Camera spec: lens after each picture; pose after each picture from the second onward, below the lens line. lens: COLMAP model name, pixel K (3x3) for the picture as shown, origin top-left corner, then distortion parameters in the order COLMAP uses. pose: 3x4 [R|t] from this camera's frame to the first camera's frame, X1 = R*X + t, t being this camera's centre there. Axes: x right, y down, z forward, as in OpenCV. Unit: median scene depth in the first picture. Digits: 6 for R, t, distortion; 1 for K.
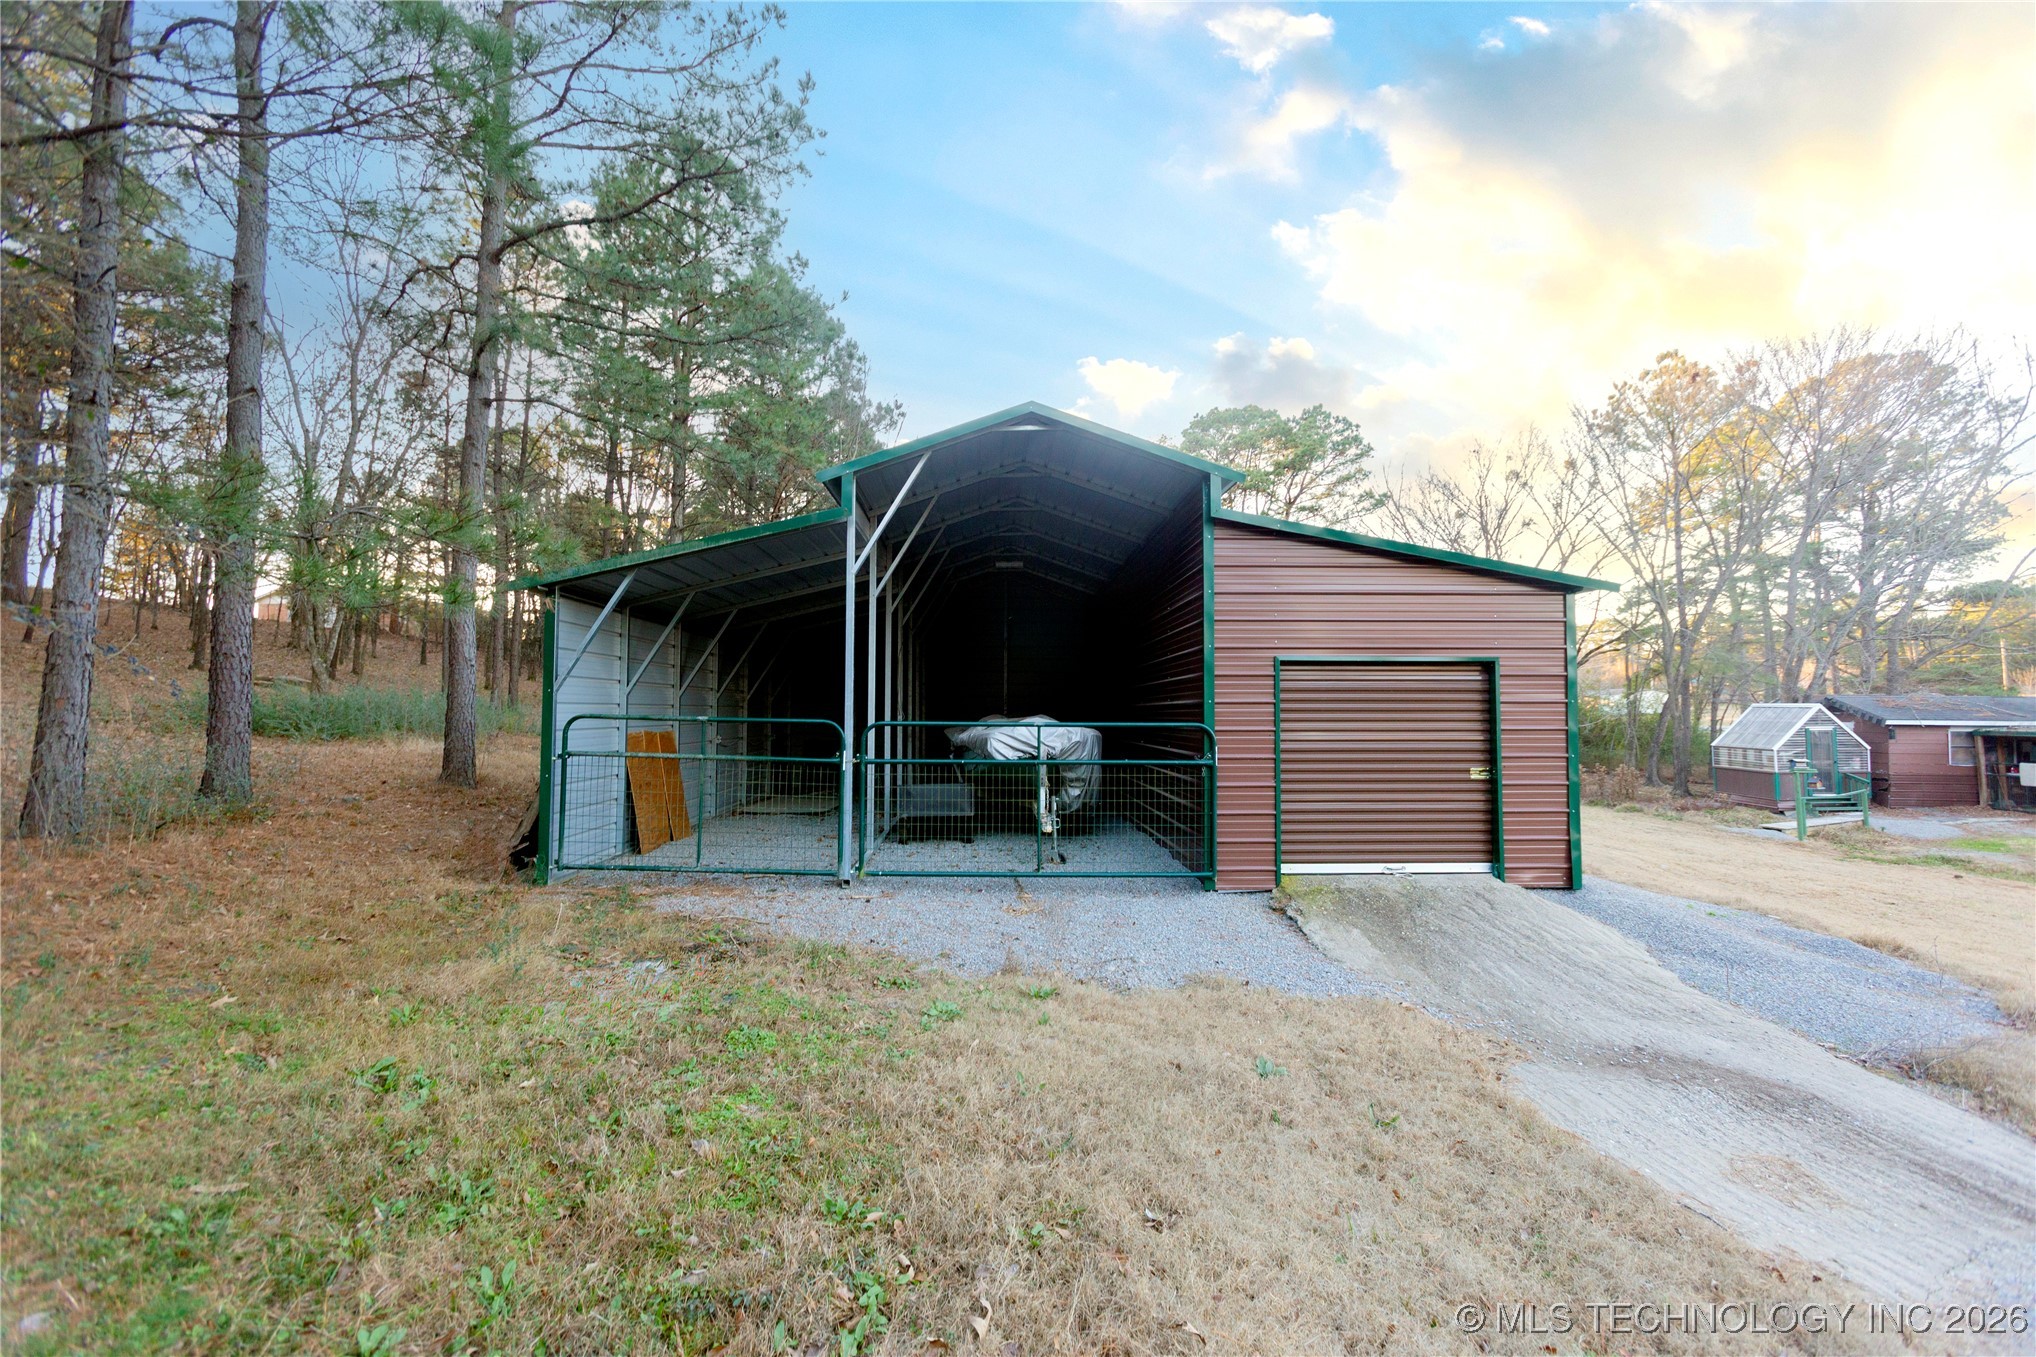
lens RADIAL K [[923.8, 0, 1001.1], [0, 923.8, 671.4], [0, 0, 1]] dist [0.000934, 0.004892]
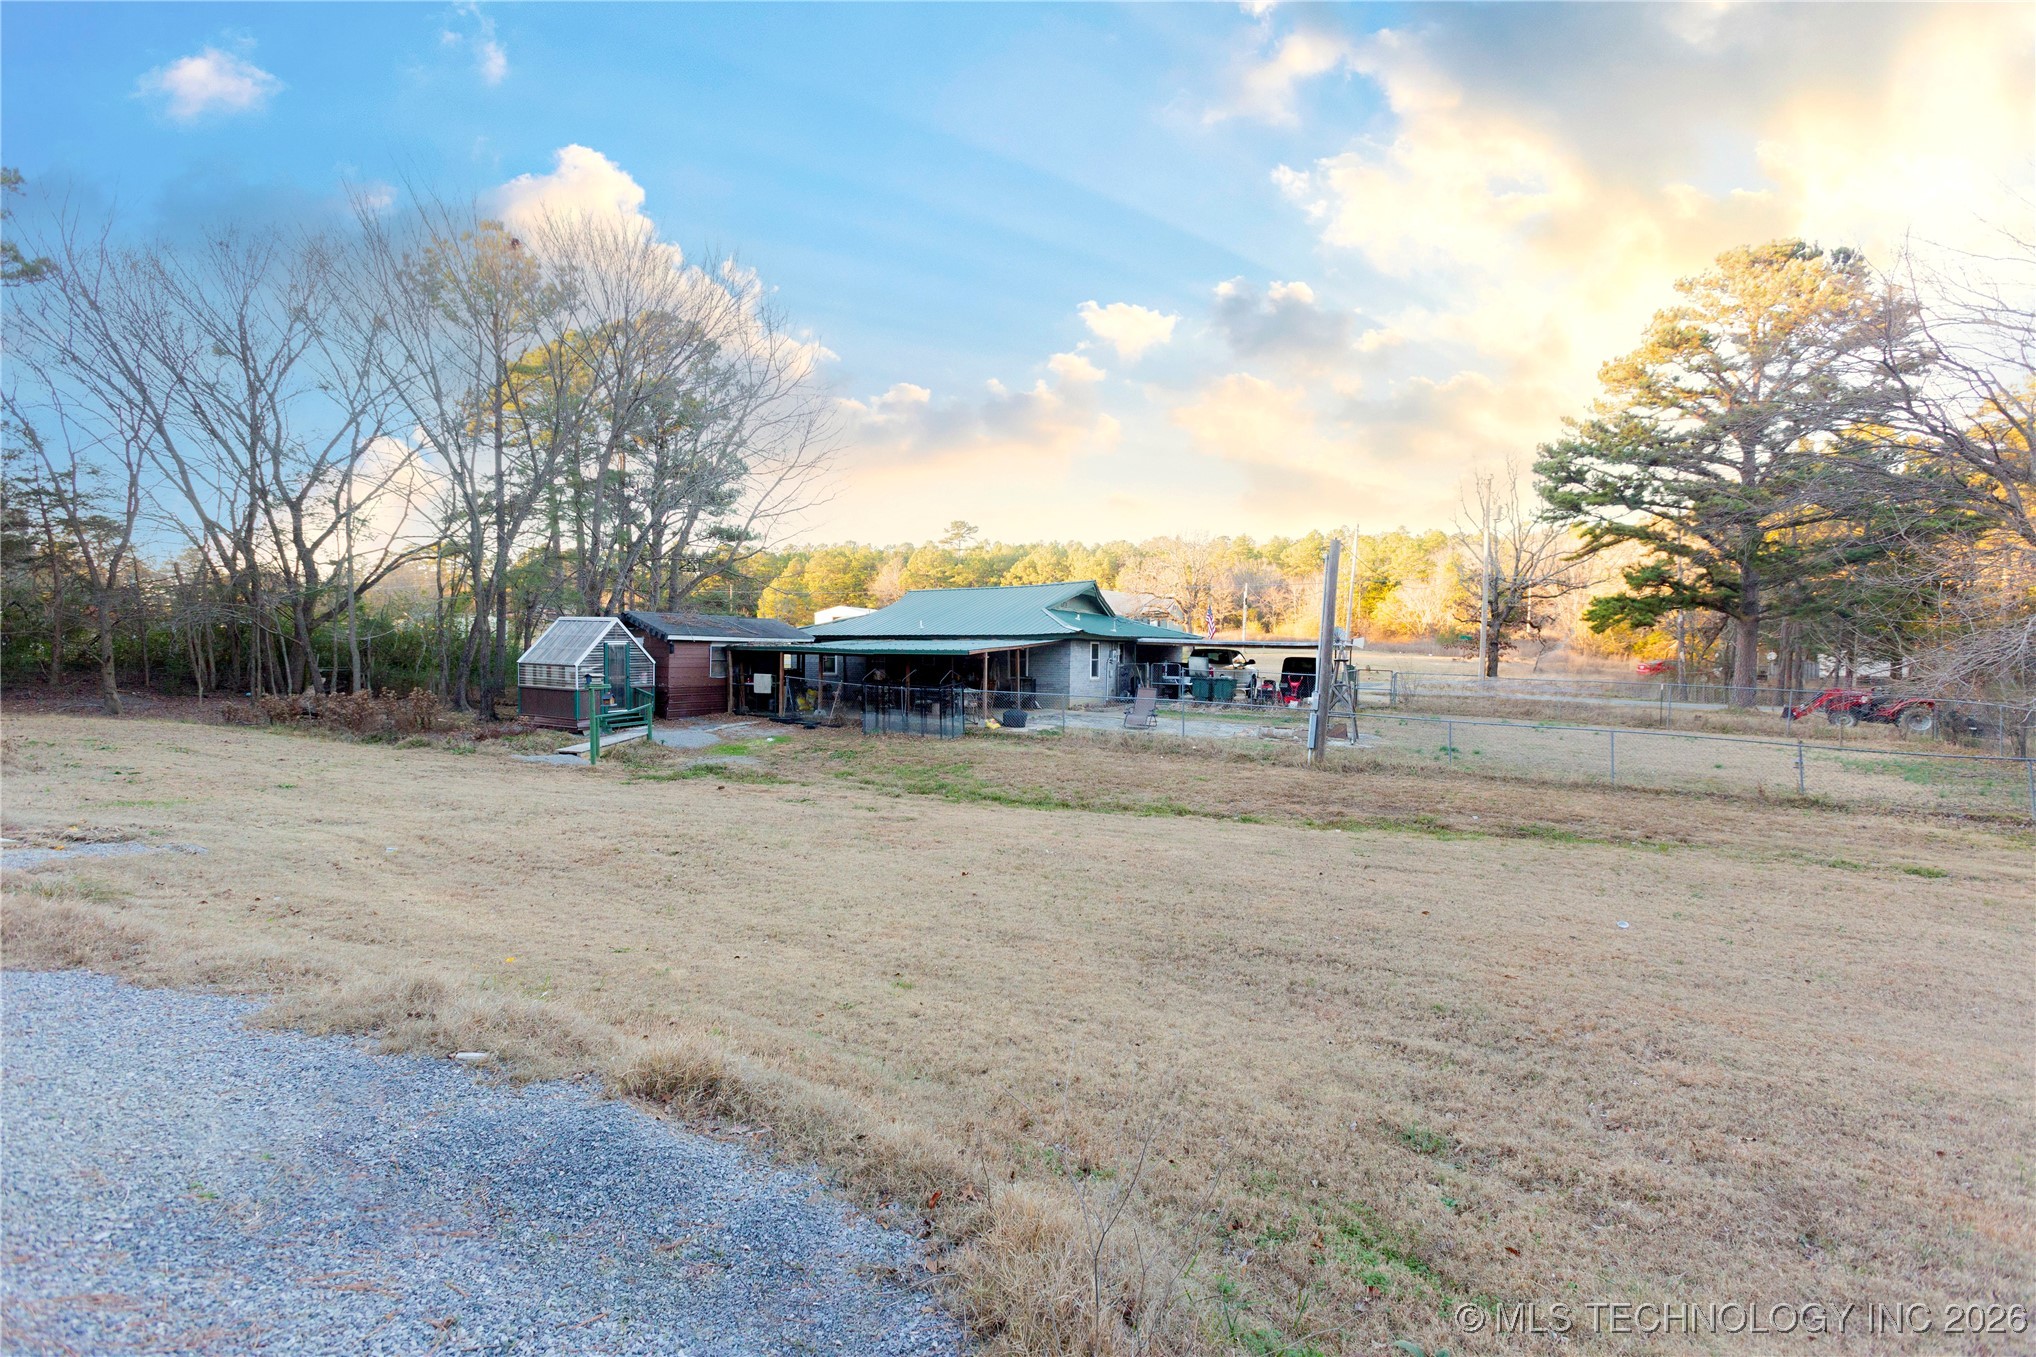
lens RADIAL K [[923.8, 0, 1001.1], [0, 923.8, 671.4], [0, 0, 1]] dist [0.000934, 0.004892]
pose [[0.442206, -0.018422, 0.896725, 0.194033], [-0.053006, 0.997505, 0.046632, 0.024807], [-0.895346, -0.068153, 0.440126, 0.212484]]
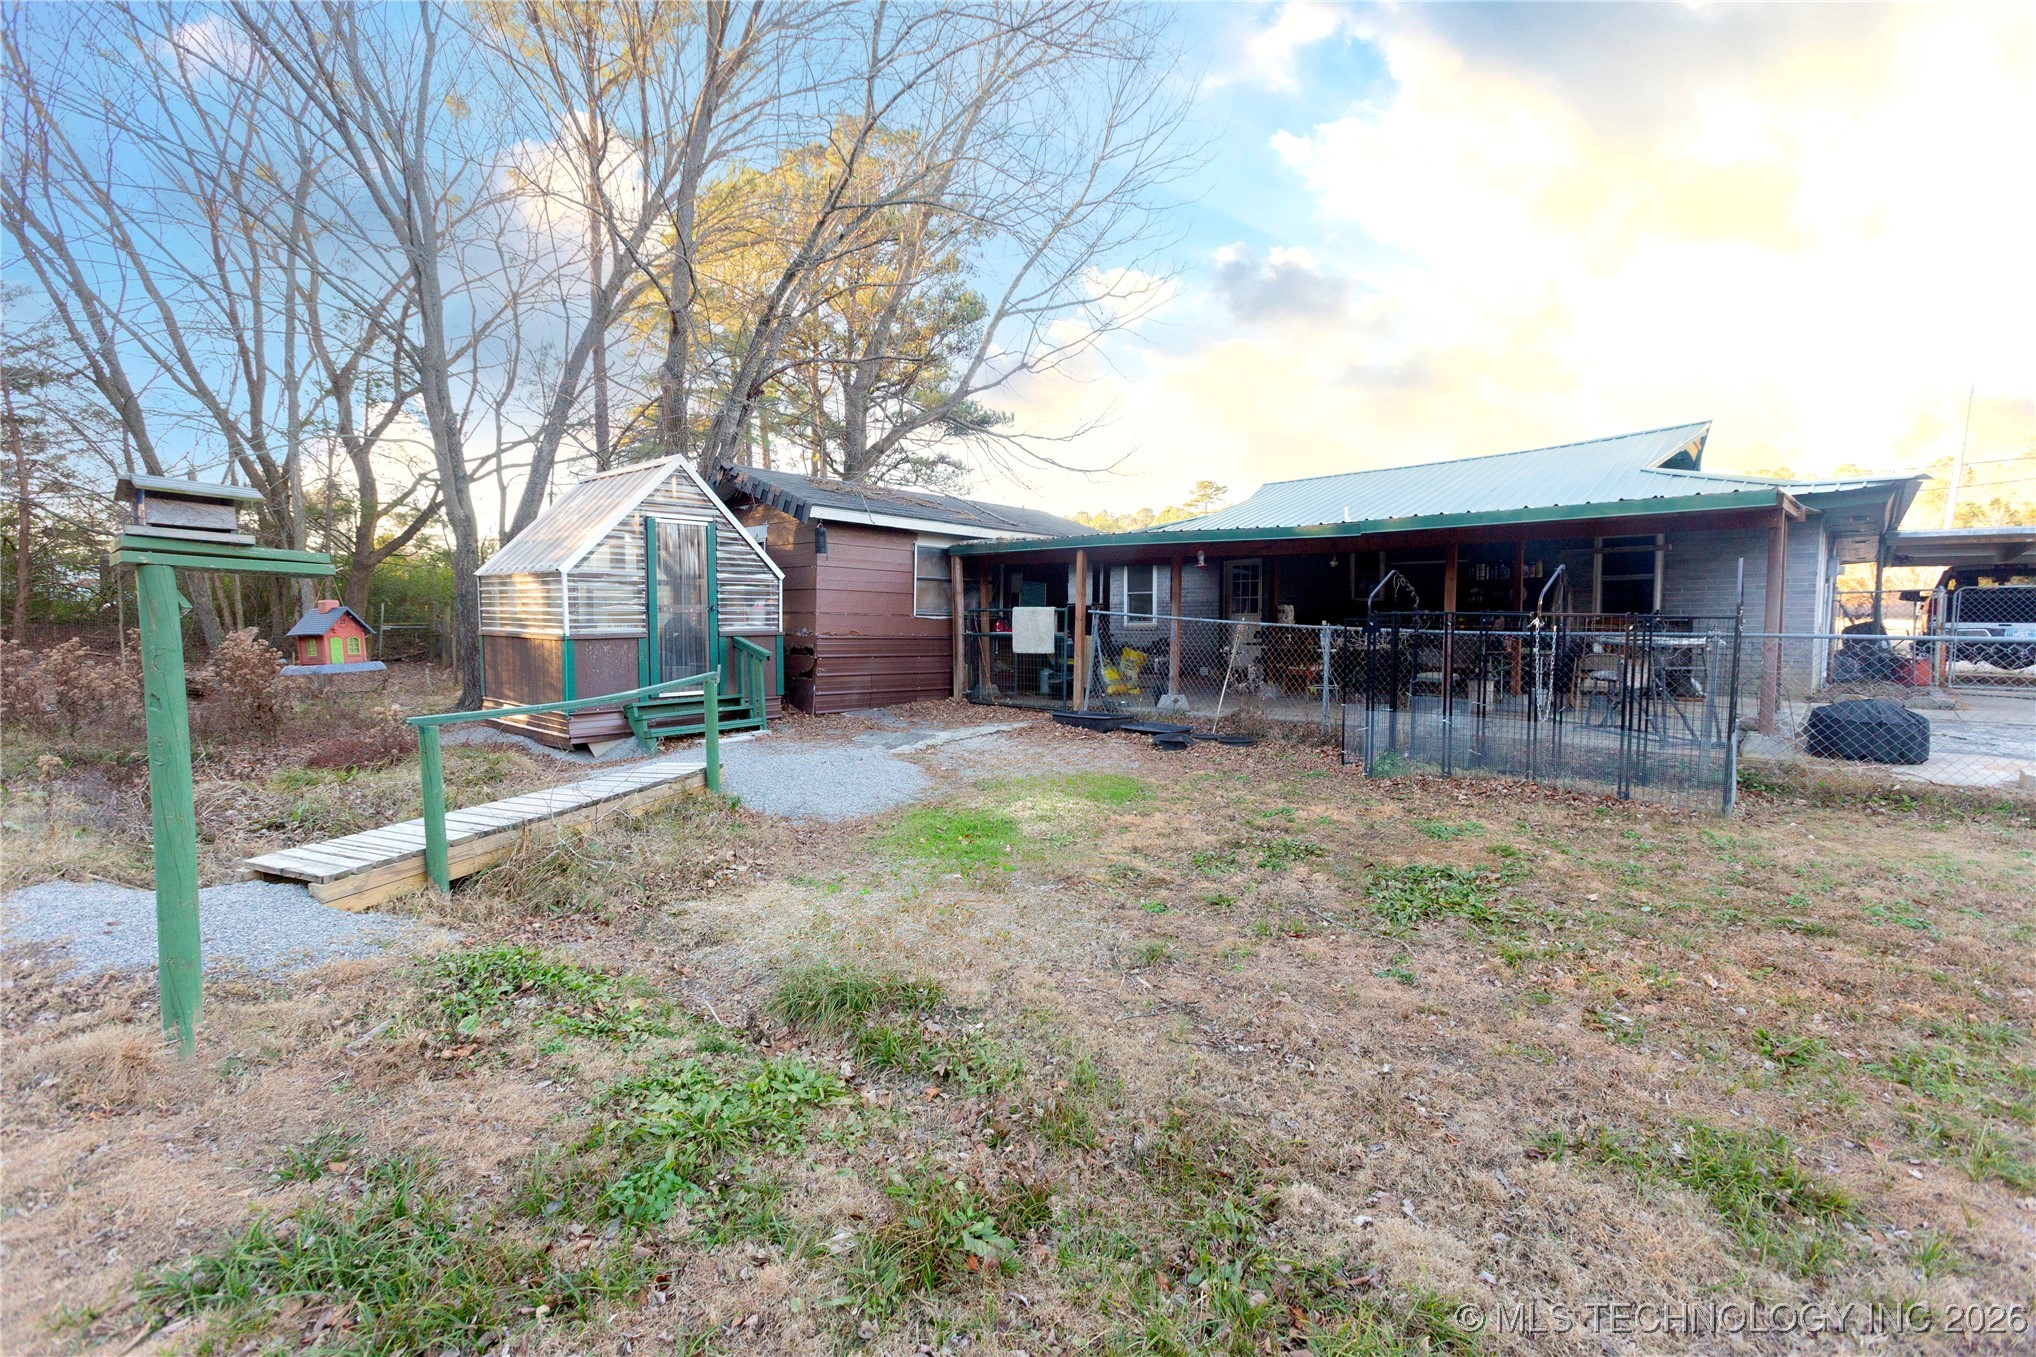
lens RADIAL K [[962.5, 0, 1018.0], [0, 962.5, 678.5], [0, 0, 1]] dist [0.002412, 0.013832]
pose [[0.632103, -0.040766, 0.773812, 0.671667], [-0.042311, 0.995310, 0.086998, 0.087169], [-0.773729, -0.087732, 0.627413, 0.647126]]
